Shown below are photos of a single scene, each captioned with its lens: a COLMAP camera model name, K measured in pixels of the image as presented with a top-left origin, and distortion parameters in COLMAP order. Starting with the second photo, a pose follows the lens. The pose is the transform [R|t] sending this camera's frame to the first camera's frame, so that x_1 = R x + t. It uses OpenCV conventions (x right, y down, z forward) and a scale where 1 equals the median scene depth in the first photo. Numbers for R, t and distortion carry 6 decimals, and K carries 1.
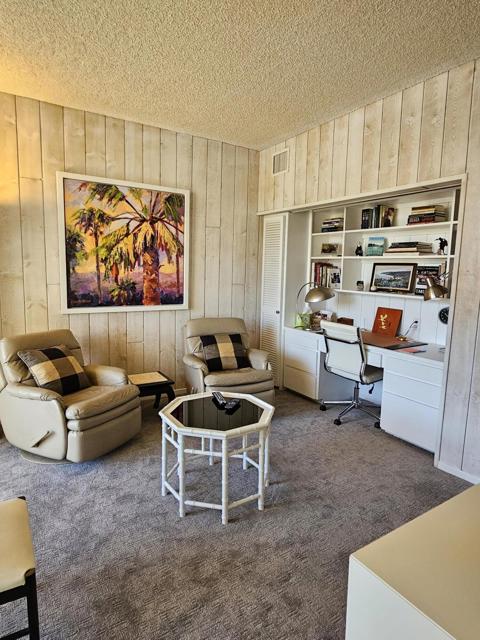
lens RADIAL K [[389.8, 0, 239.2], [0, 389.8, 318.4], [0, 0, 1]] dist [0.036812, -0.006456]
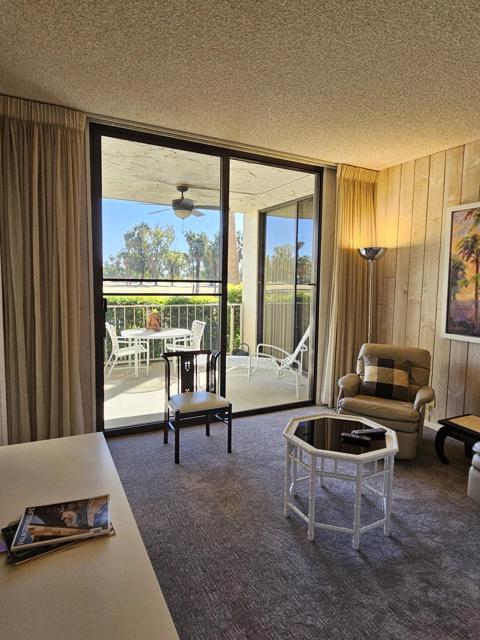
lens RADIAL K [[389.8, 0, 238.6], [0, 389.8, 318.1], [0, 0, 1]] dist [0.036812, -0.006456]
pose [[-0.085431, 0.077275, -0.993343, 0.666428], [-0.139227, 0.986280, 0.088700, -0.082405], [0.986568, 0.145878, -0.073500, 0.525440]]
